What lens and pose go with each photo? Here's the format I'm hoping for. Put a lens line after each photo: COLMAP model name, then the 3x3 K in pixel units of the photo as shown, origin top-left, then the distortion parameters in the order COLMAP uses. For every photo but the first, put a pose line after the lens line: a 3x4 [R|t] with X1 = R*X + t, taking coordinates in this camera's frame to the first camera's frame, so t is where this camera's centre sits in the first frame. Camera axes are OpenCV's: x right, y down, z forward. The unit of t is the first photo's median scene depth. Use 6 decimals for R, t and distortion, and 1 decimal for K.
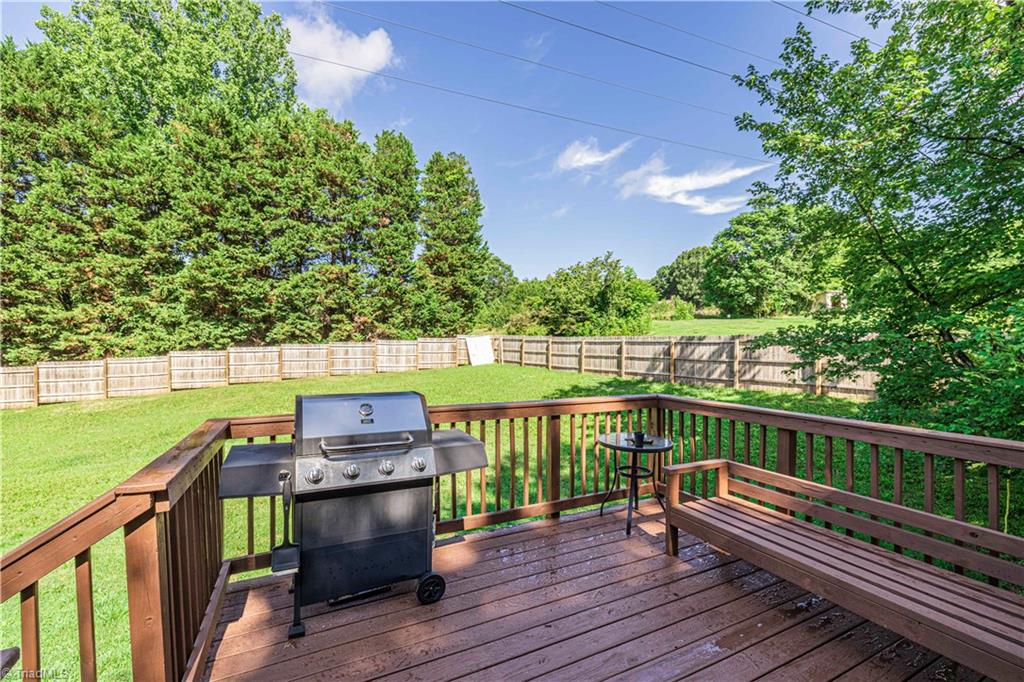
lens RADIAL K [[424.8, 0, 506.4], [0, 424.8, 353.0], [0, 0, 1]] dist [-0.000156, 0.000299]
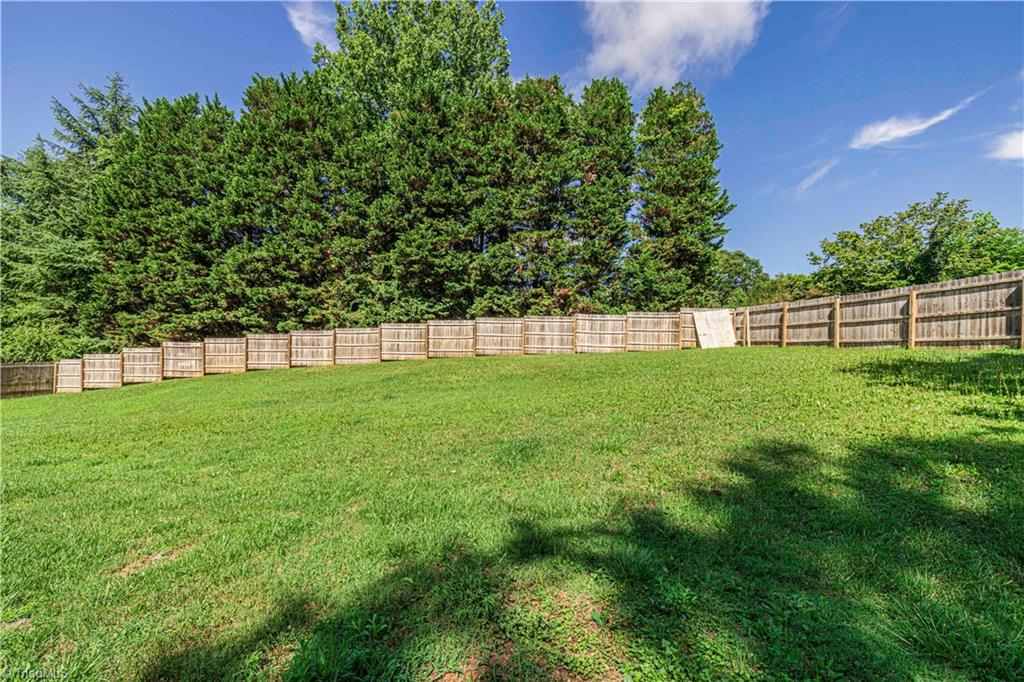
lens RADIAL K [[424.8, 0, 506.4], [0, 424.8, 353.0], [0, 0, 1]] dist [-0.000156, 0.000299]
pose [[0.866289, 0.006806, -0.499497, -0.006735], [-0.024036, 0.999317, -0.028069, 0.077438], [0.498965, 0.036321, 0.865861, 0.218878]]
